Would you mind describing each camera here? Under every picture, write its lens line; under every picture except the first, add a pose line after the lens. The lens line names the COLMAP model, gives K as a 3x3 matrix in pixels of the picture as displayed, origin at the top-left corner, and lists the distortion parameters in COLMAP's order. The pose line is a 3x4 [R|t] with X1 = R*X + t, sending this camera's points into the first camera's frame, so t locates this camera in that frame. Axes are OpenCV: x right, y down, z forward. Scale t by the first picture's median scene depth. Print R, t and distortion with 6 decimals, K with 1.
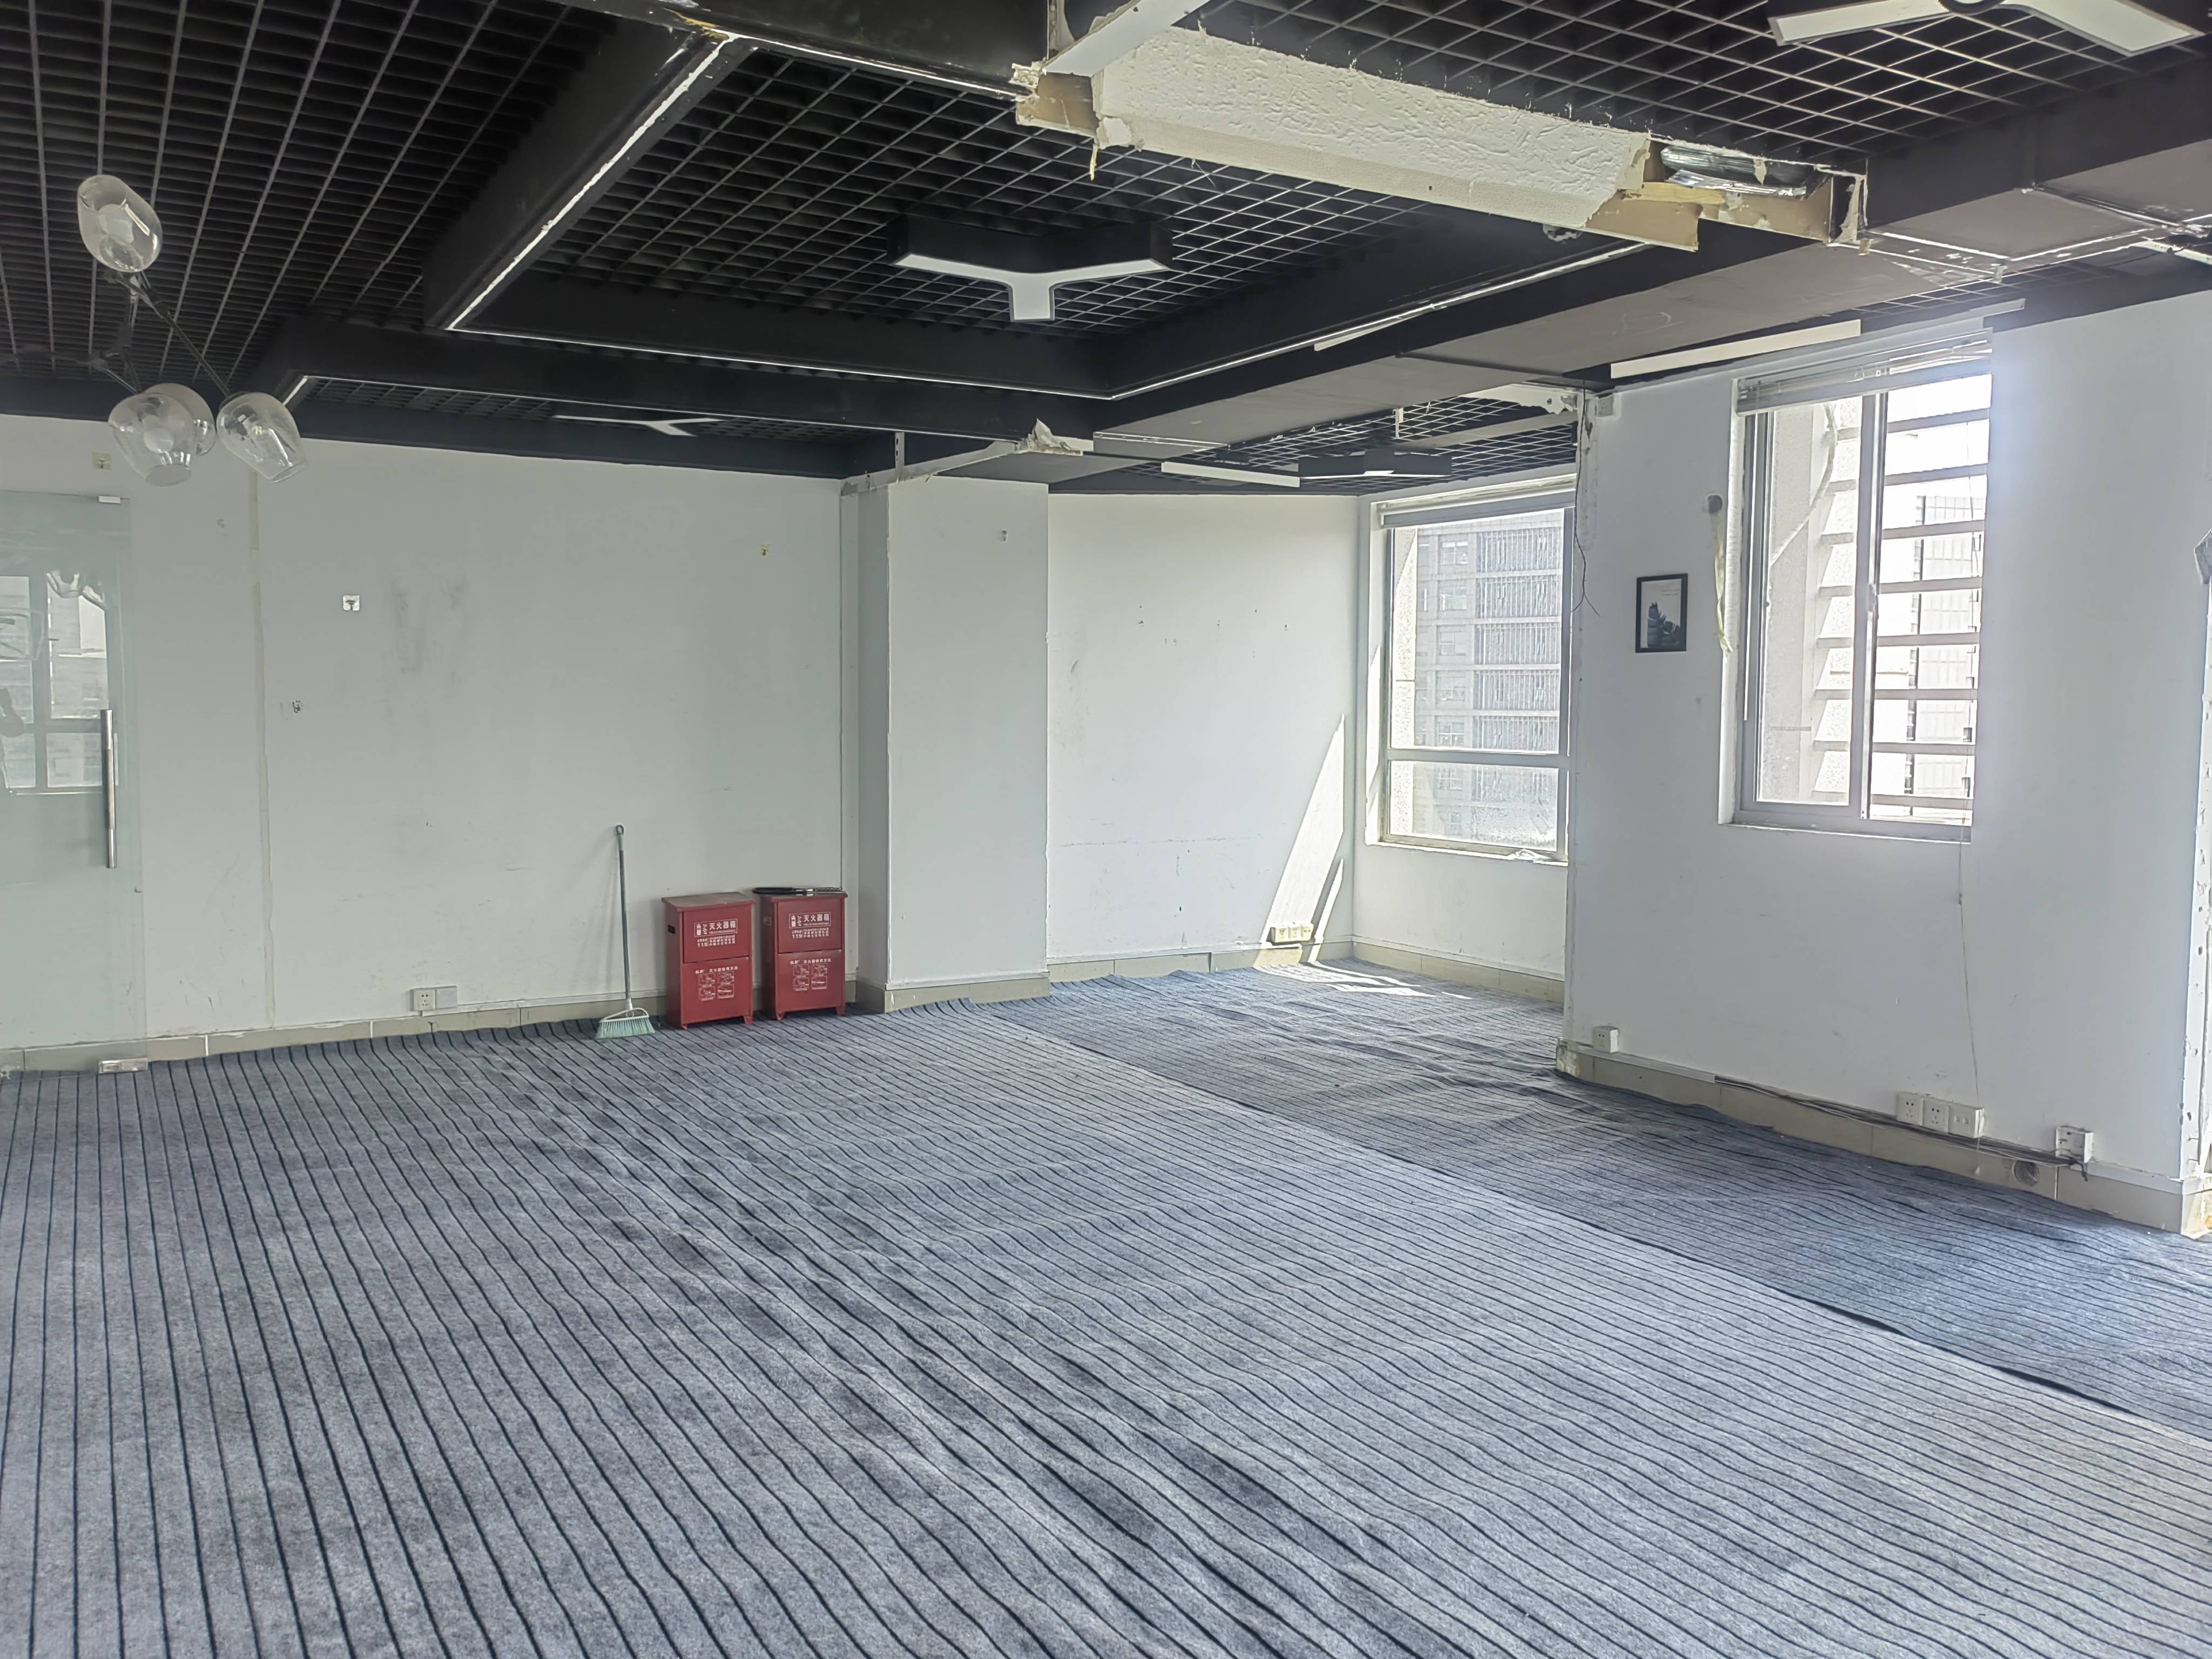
lens RADIAL K [[1734.4, 0, 1094.1], [0, 1734.4, 817.9], [0, 0, 1]] dist [0.045554, -0.031256]
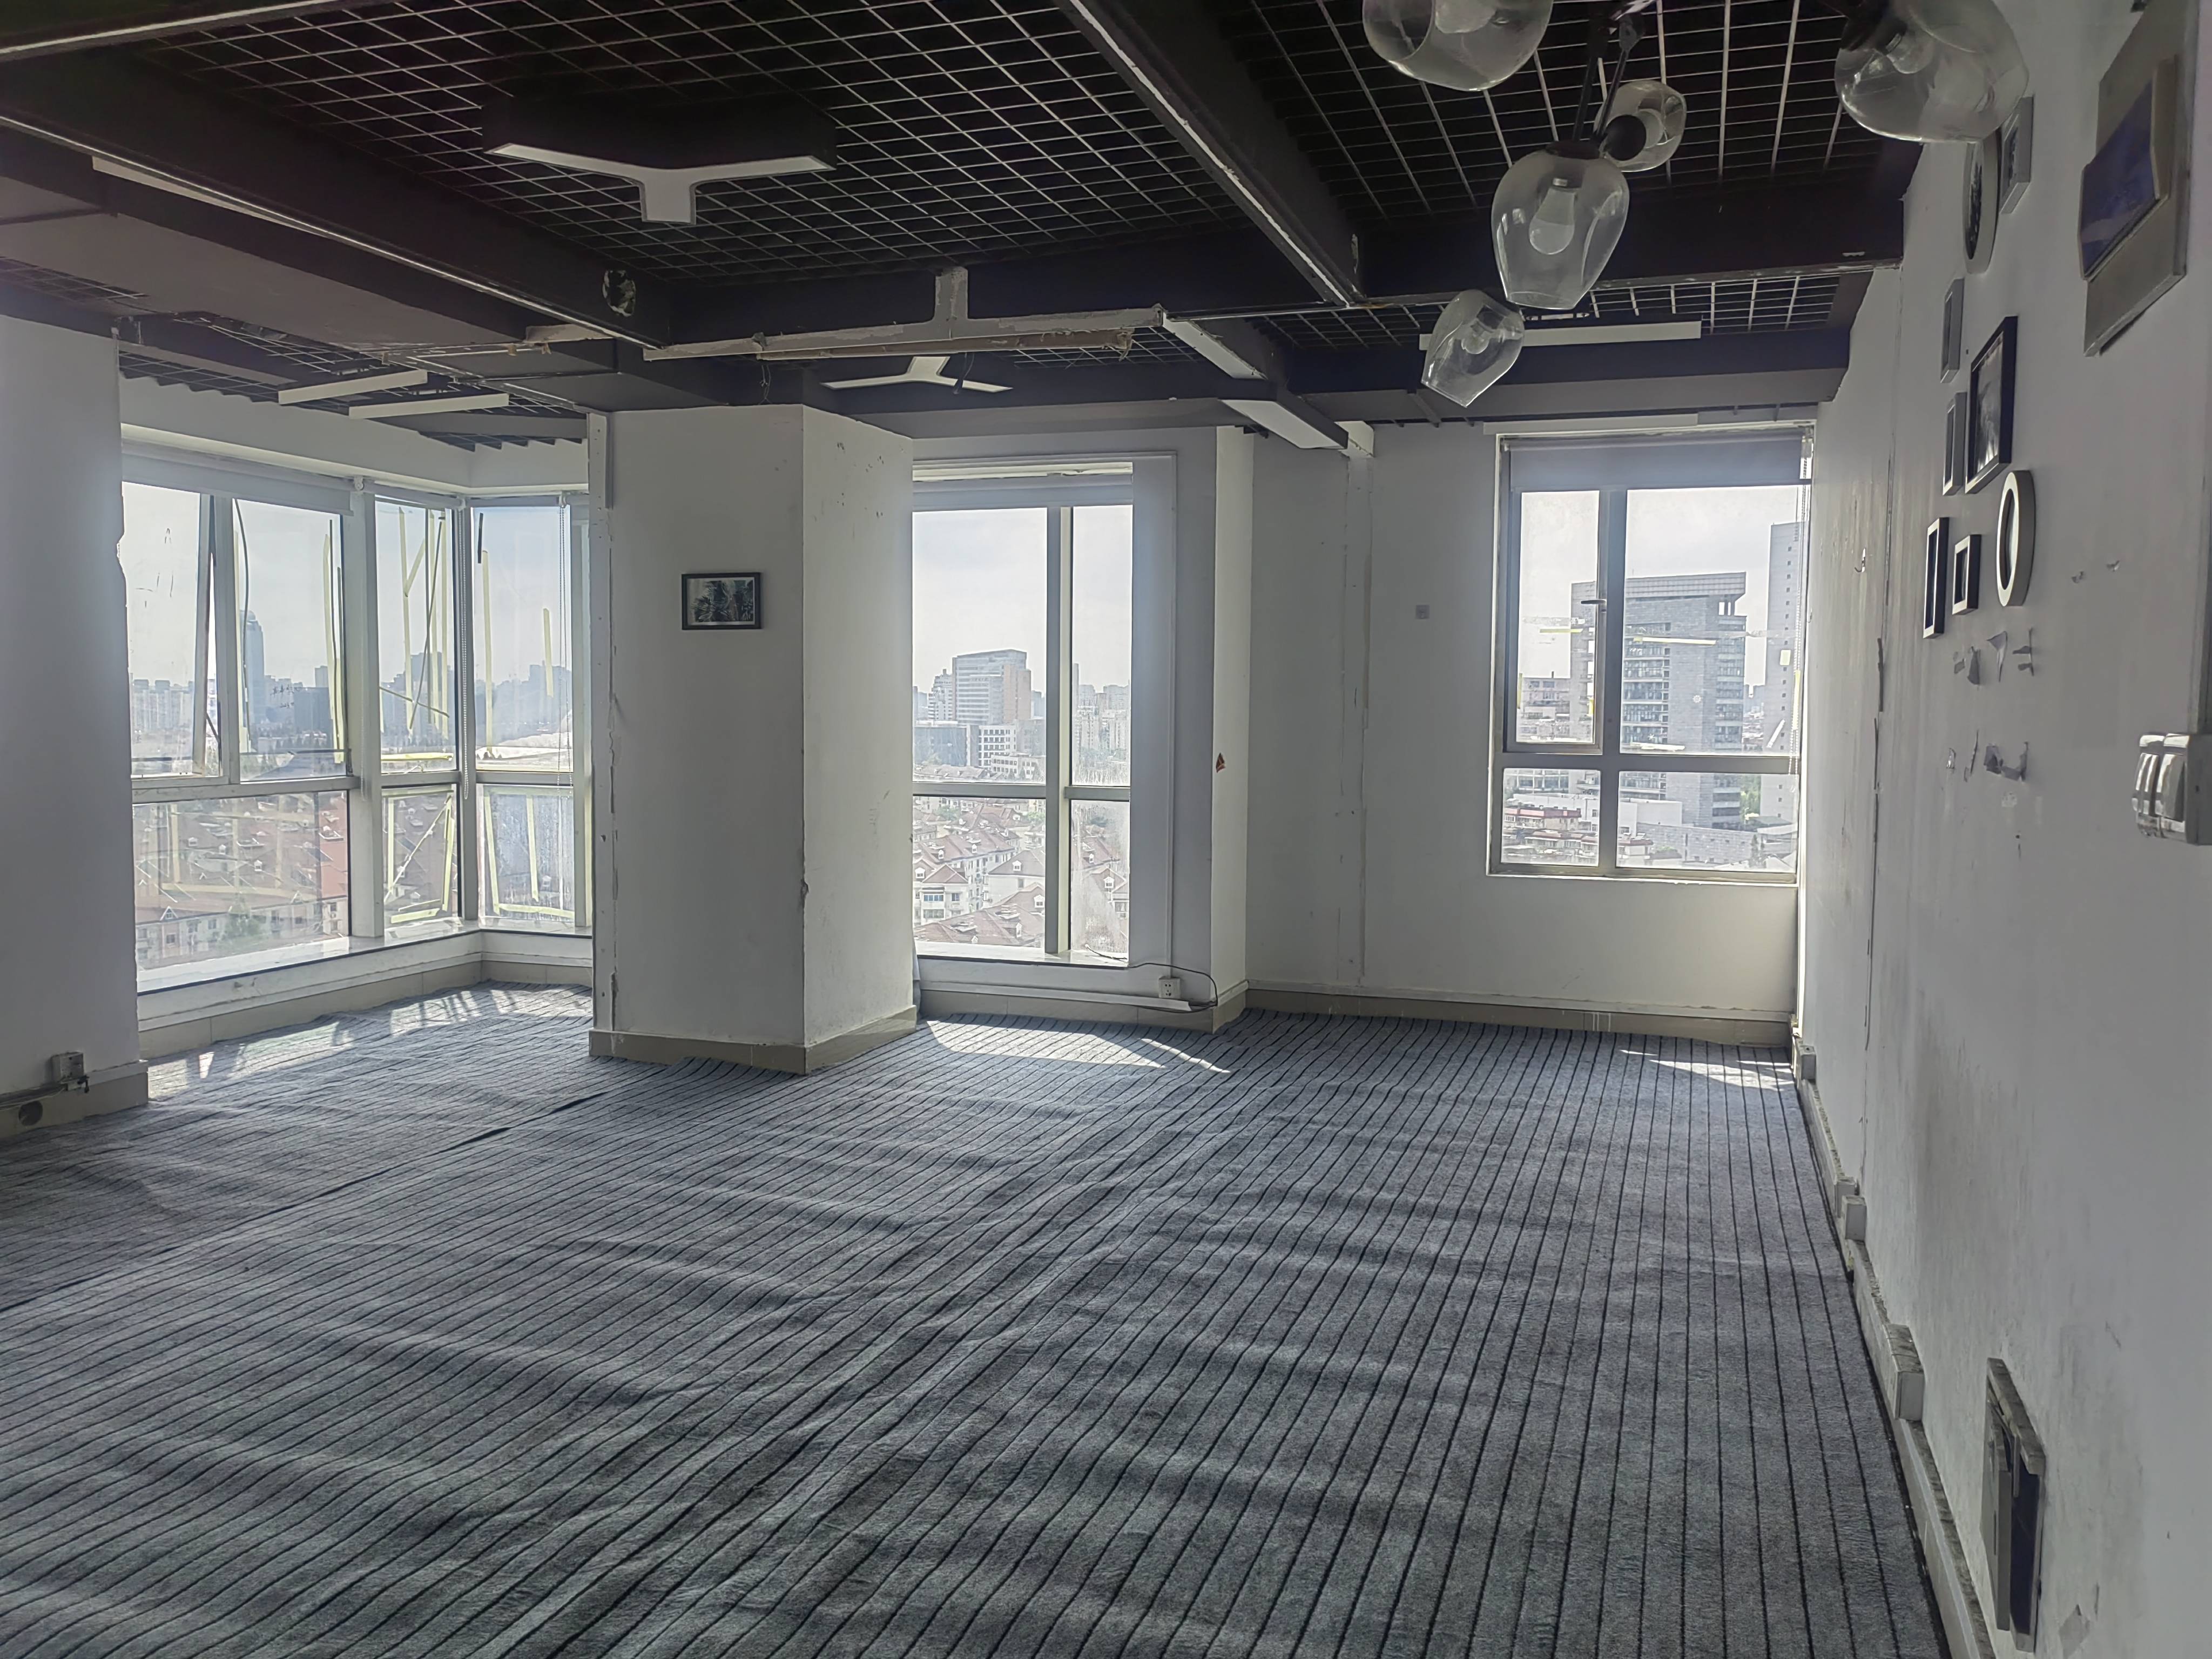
lens RADIAL K [[1734.4, 0, 1109.5], [0, 1734.4, 818.8], [0, 0, 1]] dist [0.045554, -0.031256]
pose [[-0.658755, -0.059664, 0.749988, -0.636105], [0.036868, 0.993093, 0.111387, -0.065368], [-0.751454, 0.101027, -0.652005, 1.086390]]
